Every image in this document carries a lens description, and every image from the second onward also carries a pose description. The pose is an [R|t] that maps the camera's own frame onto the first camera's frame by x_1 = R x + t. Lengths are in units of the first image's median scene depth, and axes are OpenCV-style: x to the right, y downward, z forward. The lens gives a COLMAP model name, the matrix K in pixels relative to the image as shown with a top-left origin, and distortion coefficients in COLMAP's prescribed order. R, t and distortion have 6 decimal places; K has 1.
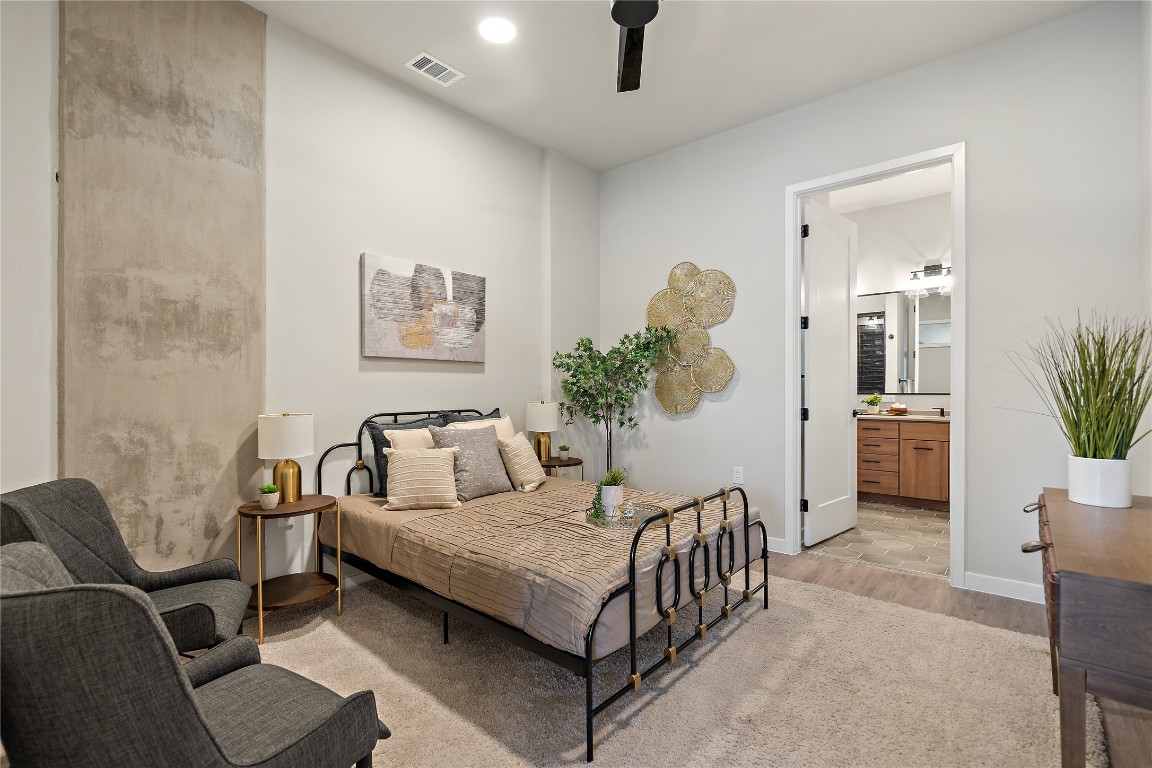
lens RADIAL K [[521.4, 0, 576.0], [0, 521.4, 384.0], [0, 0, 1]] dist [-0.001525, -0.000060]
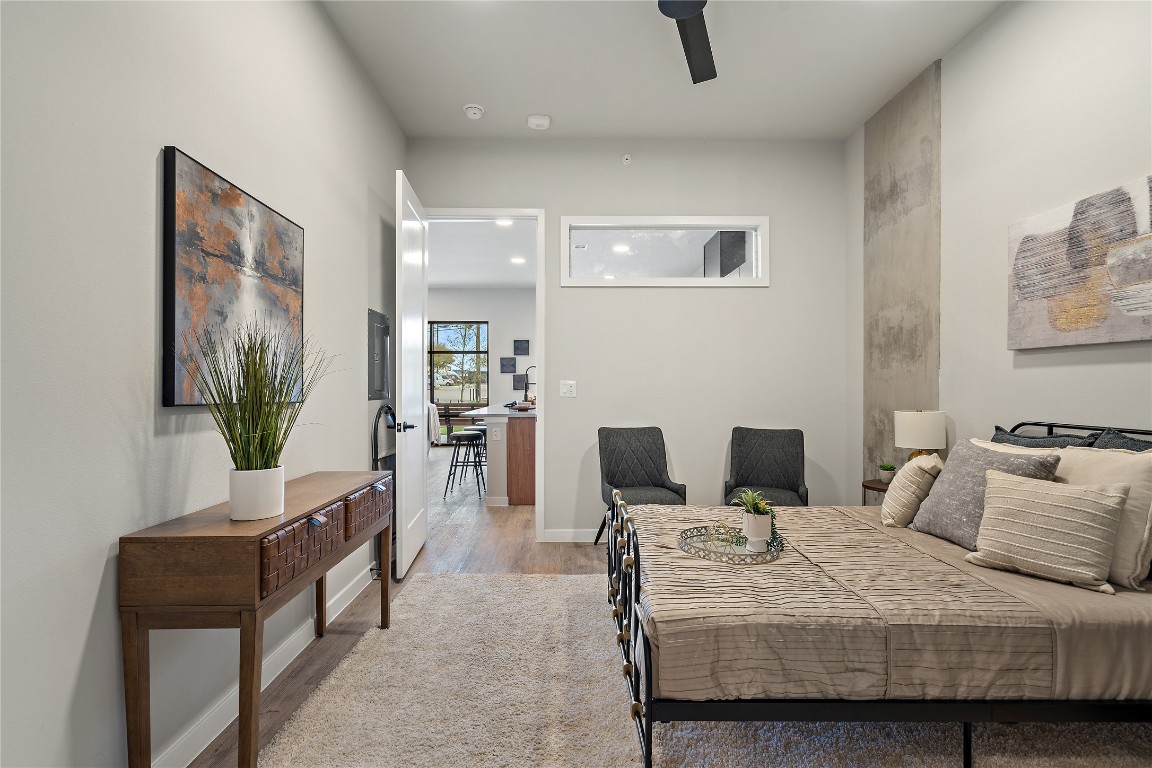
lens RADIAL K [[521.4, 0, 576.0], [0, 521.4, 384.0], [0, 0, 1]] dist [-0.001525, -0.000060]
pose [[-0.744039, -0.002727, -0.668131, 0.635760], [0.000825, 0.999987, -0.005000, 0.003933], [0.668136, -0.004272, -0.744027, 1.109665]]
